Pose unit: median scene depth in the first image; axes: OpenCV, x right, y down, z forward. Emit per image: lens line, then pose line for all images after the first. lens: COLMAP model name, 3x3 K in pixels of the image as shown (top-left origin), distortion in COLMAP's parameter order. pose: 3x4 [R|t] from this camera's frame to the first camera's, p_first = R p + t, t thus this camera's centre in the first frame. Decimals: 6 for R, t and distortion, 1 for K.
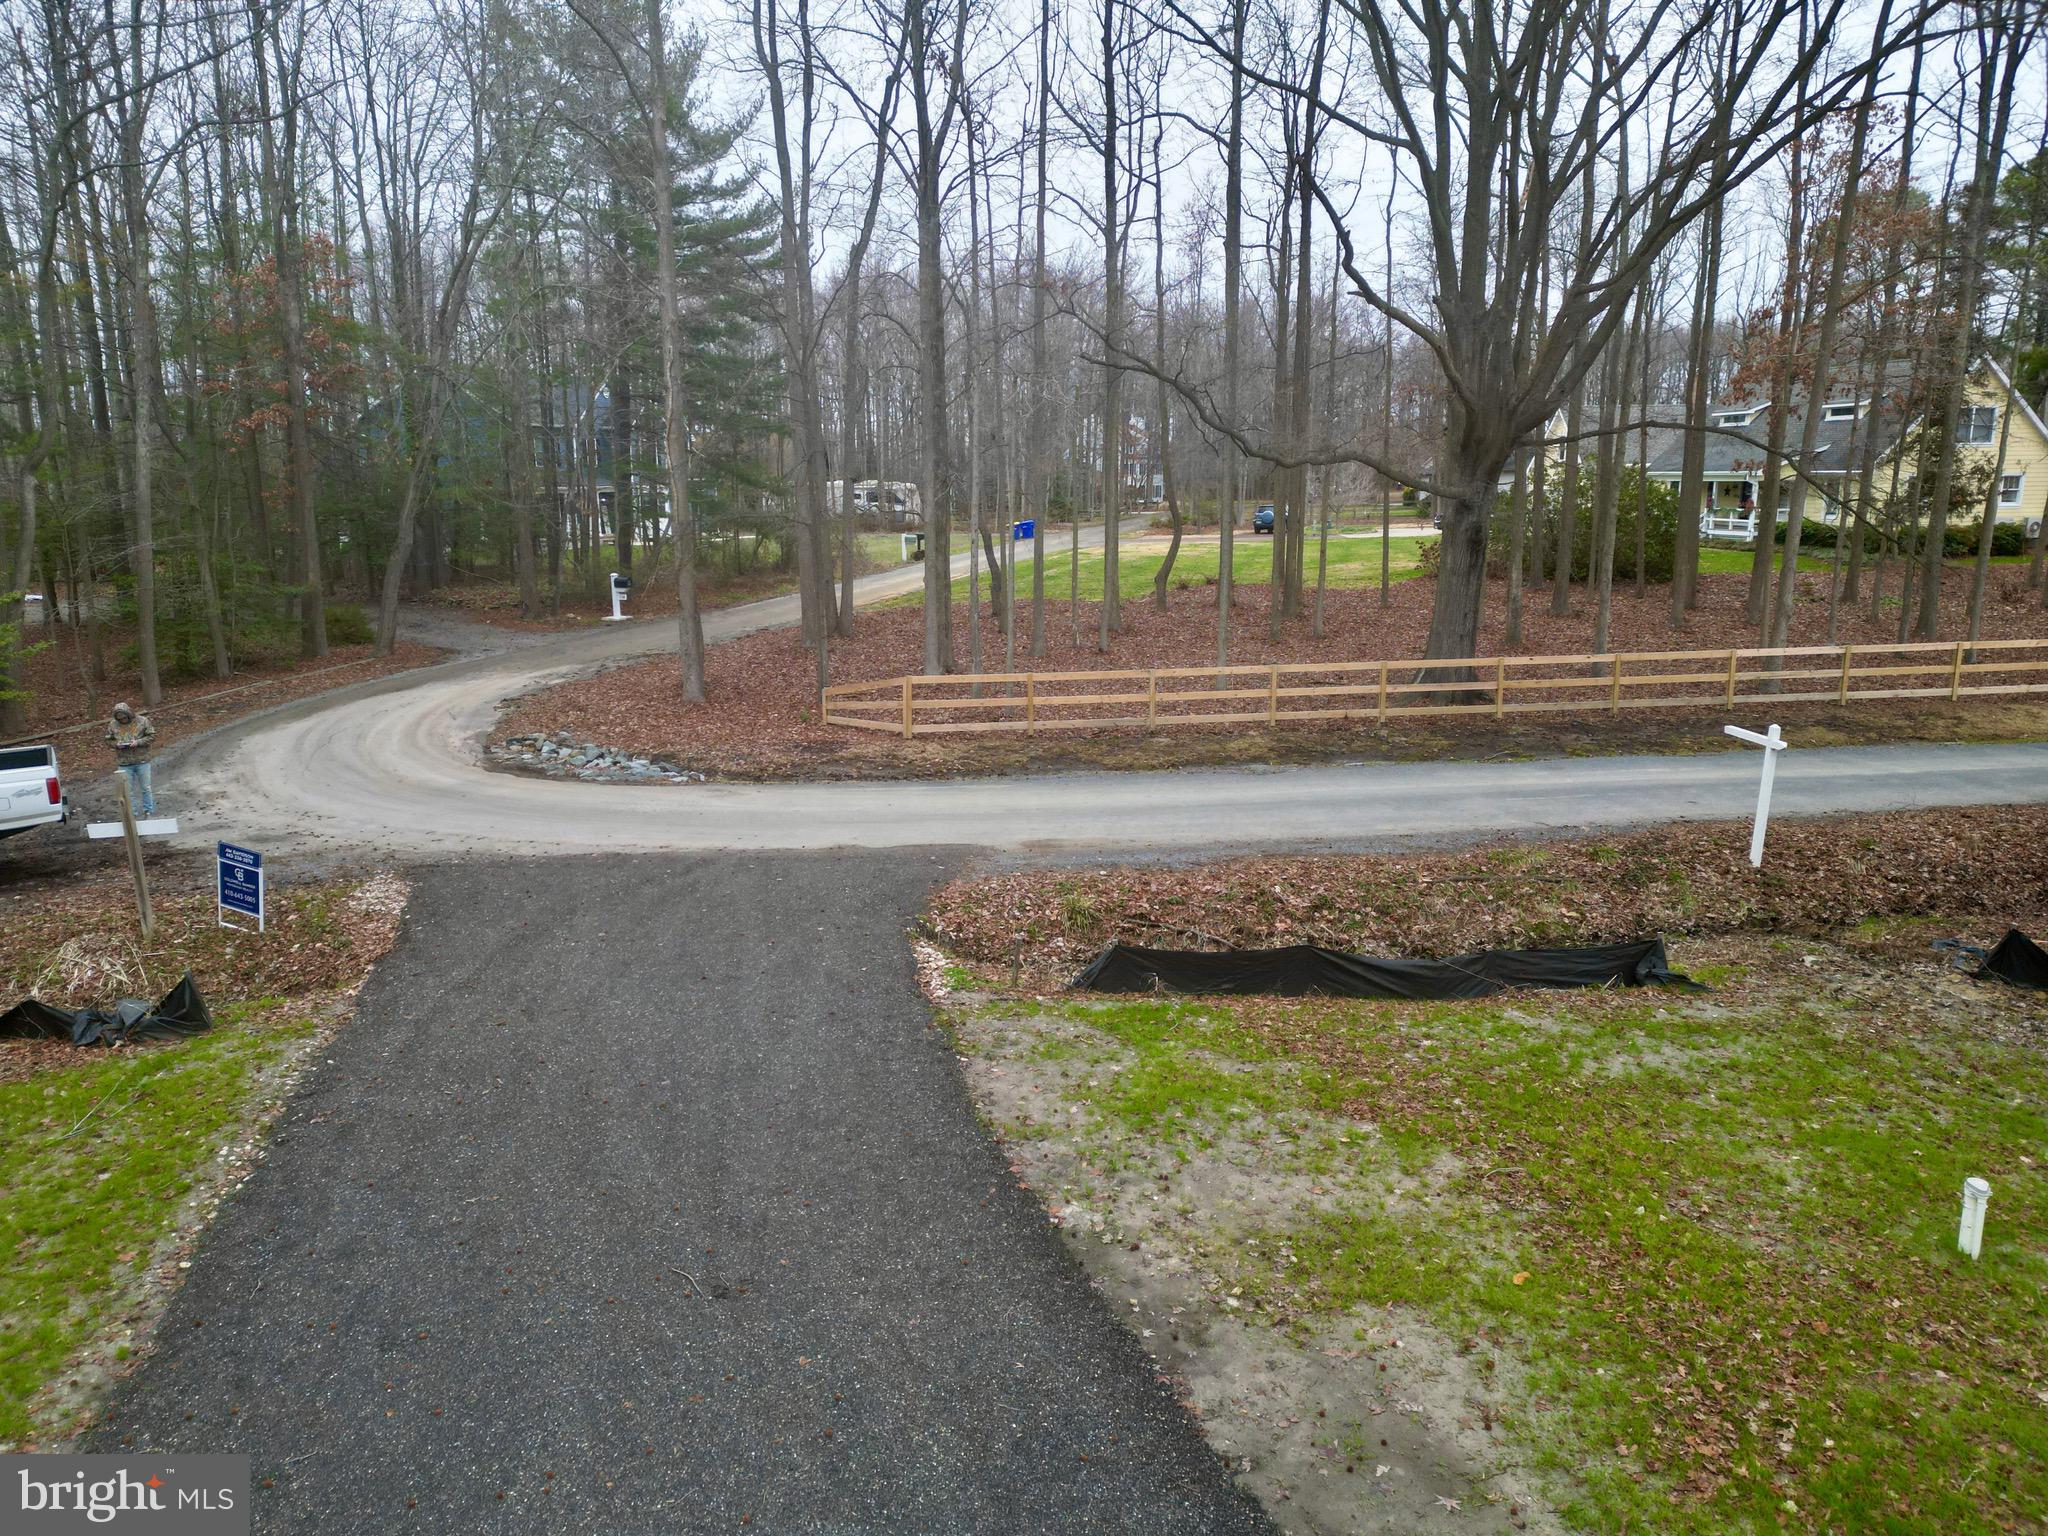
lens RADIAL K [[1413.0, 0, 1026.8], [0, 1413.0, 784.8], [0, 0, 1]] dist [0.086304, -0.087112]
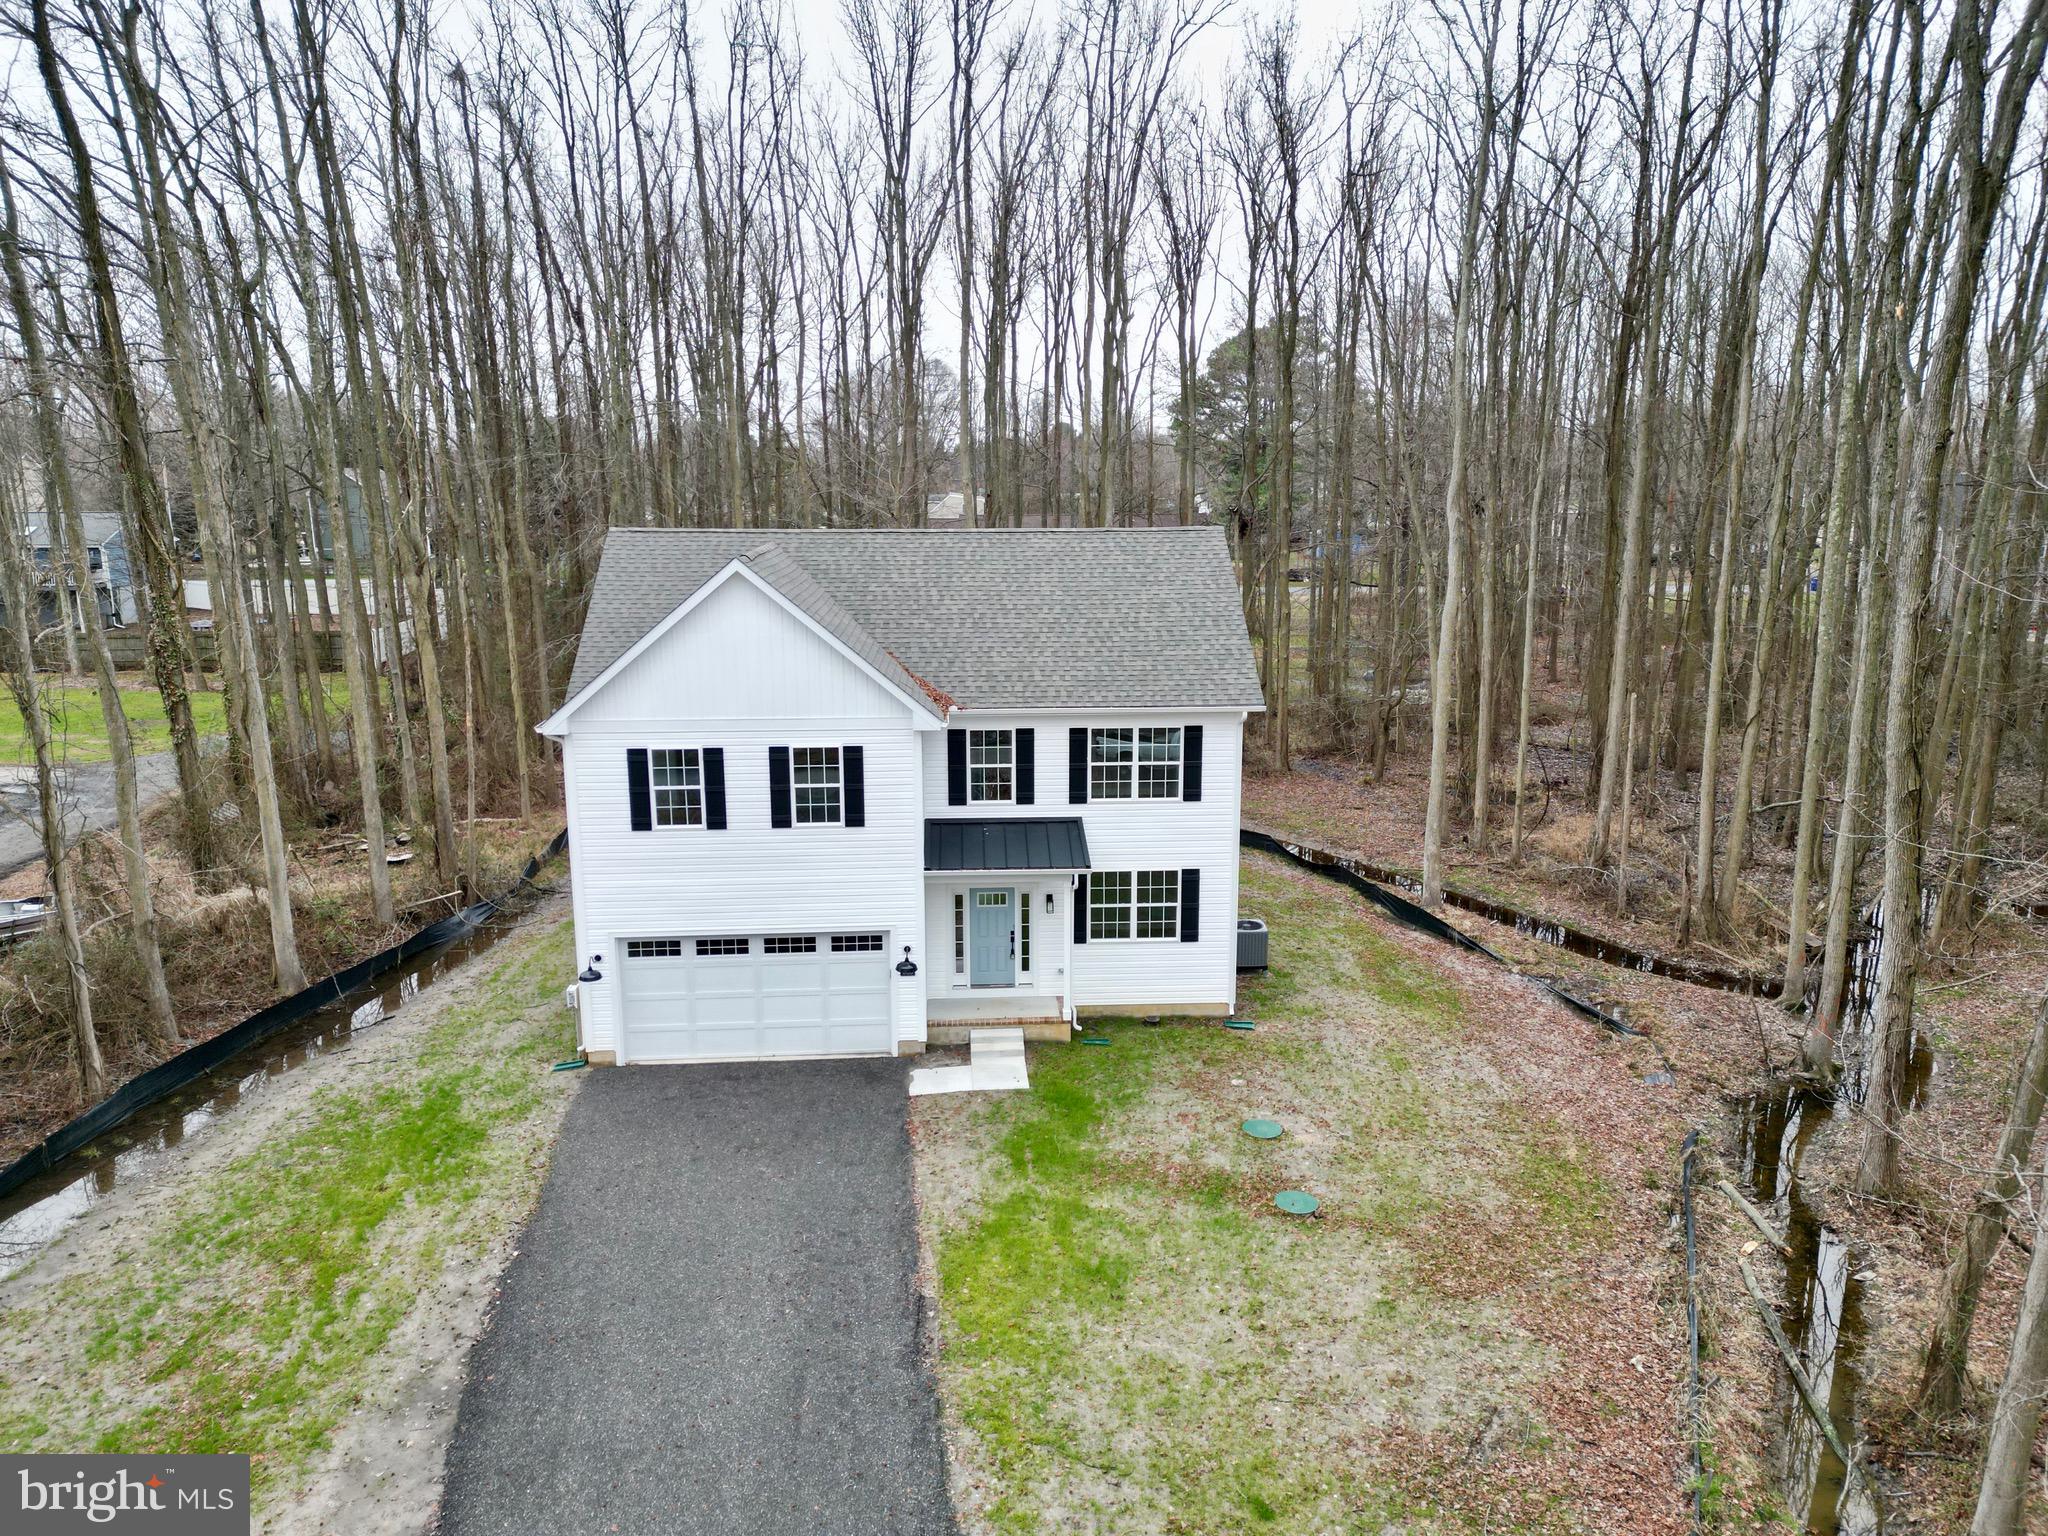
lens RADIAL K [[1413.0, 0, 1026.8], [0, 1413.0, 784.8], [0, 0, 1]] dist [0.086304, -0.087112]
pose [[-0.996764, -0.004027, 0.080279, -0.573554], [0.030186, 0.906887, 0.420290, -0.868297], [-0.074497, 0.421354, -0.903831, 1.526726]]
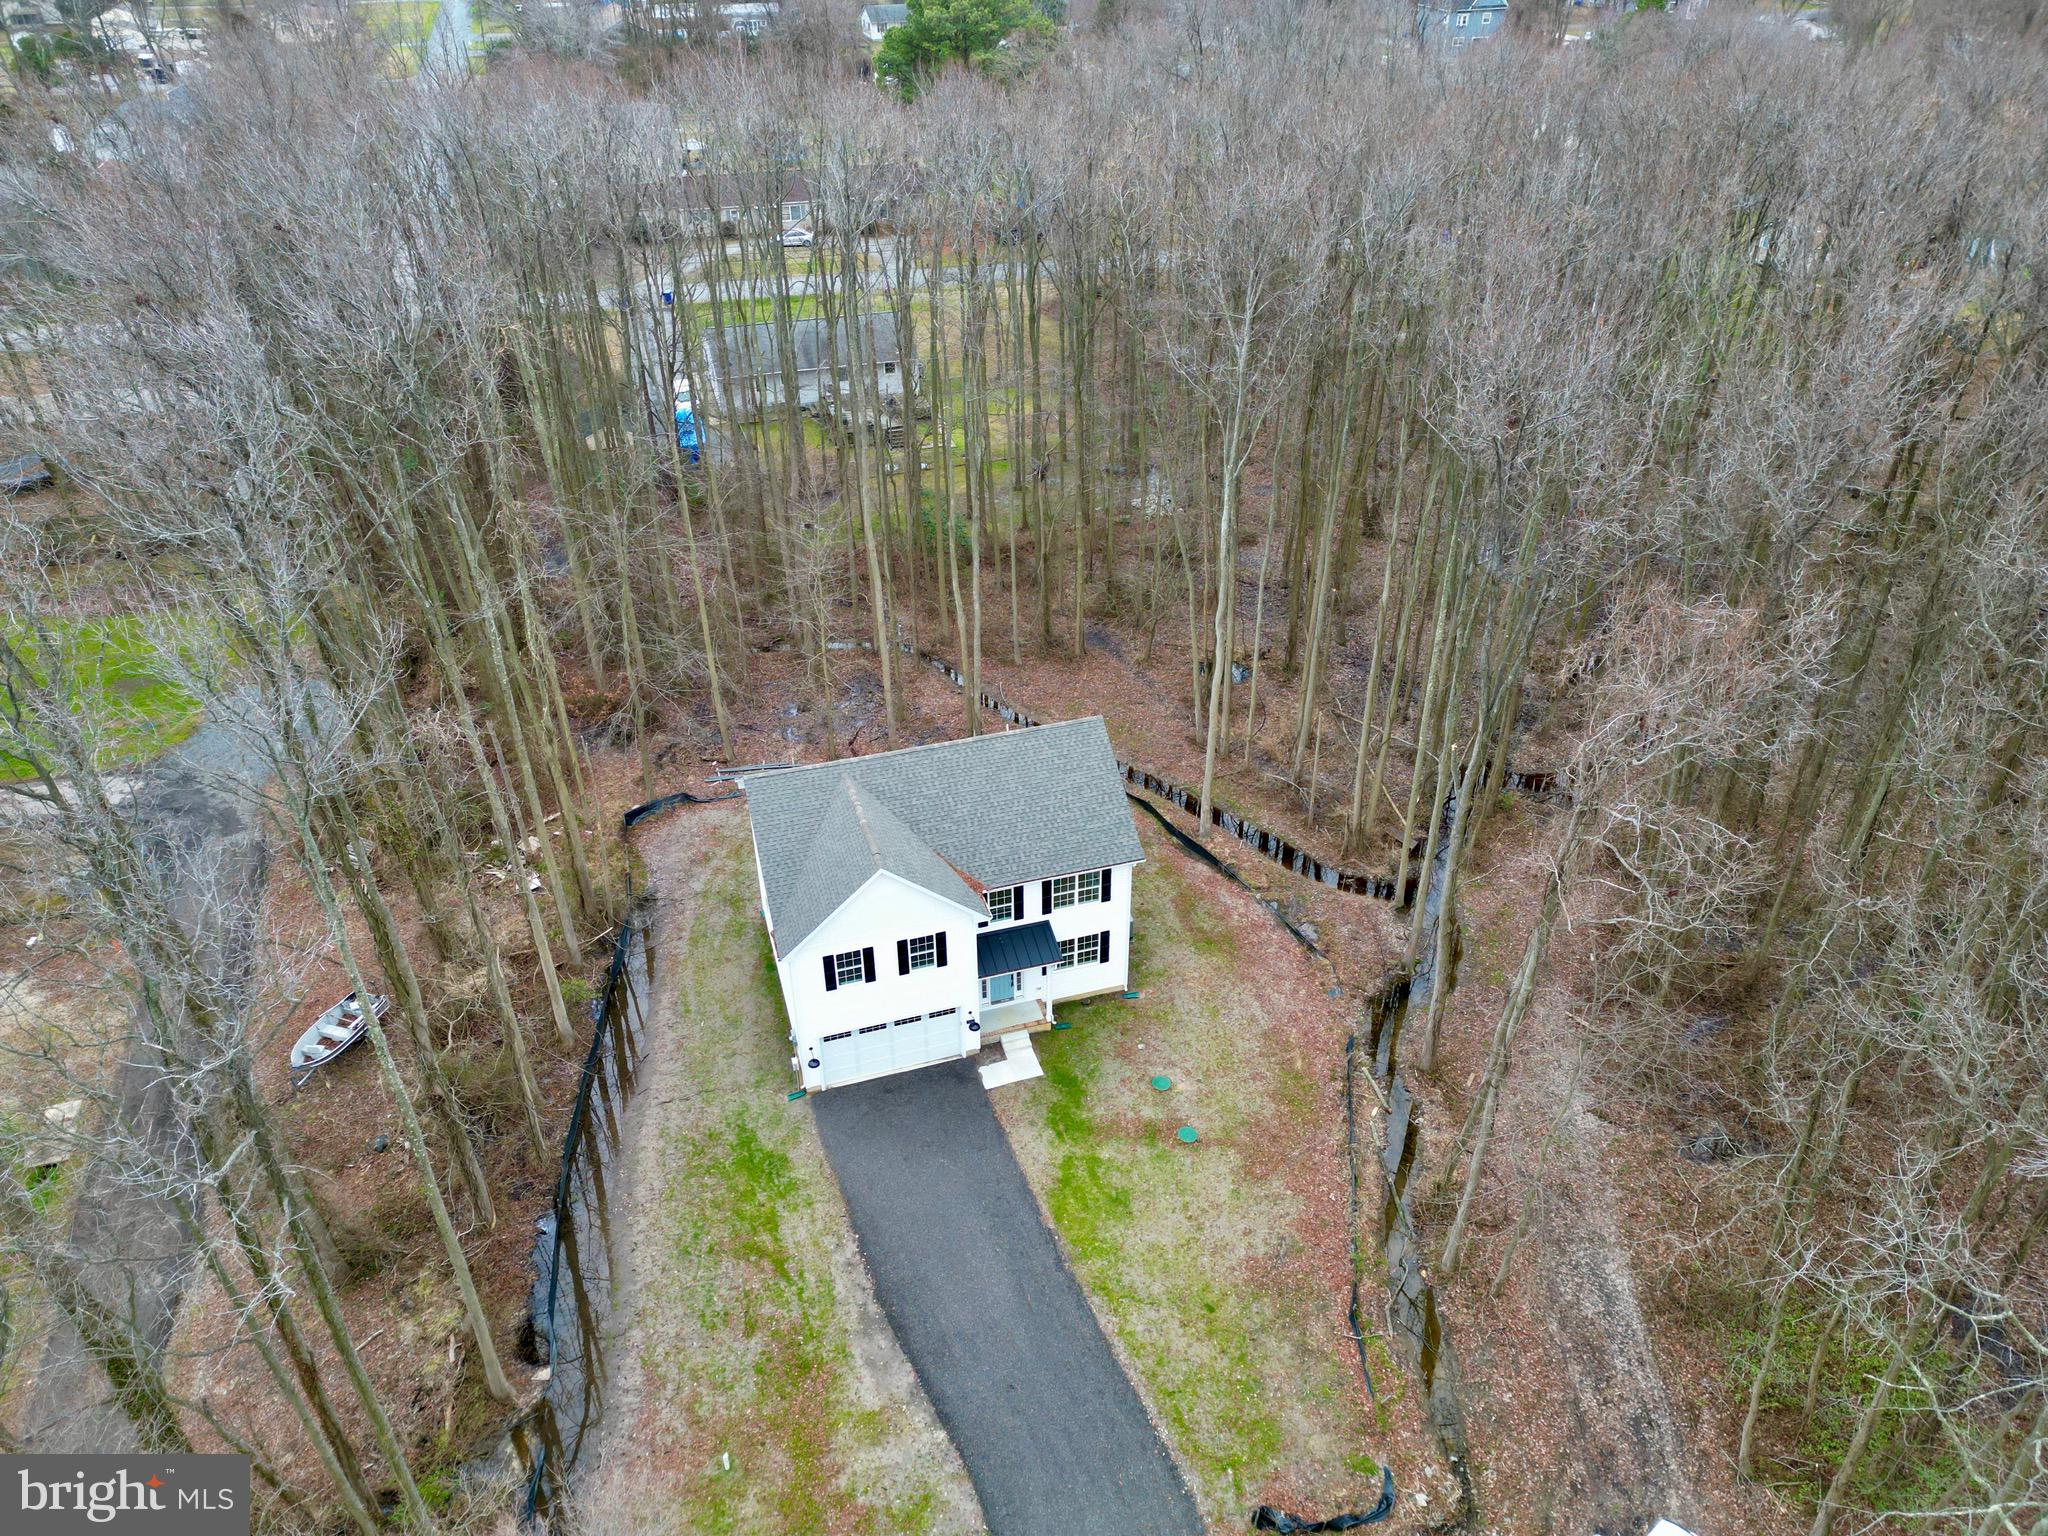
lens RADIAL K [[1398.6, 0, 1027.3], [0, 1398.6, 779.9], [0, 0, 1]] dist [0.118666, -0.237398]
pose [[-0.986546, 0.106717, -0.123850, 0.075239], [-0.016308, 0.689546, 0.724058, -3.226419], [0.162669, 0.716336, -0.678529, 2.000214]]
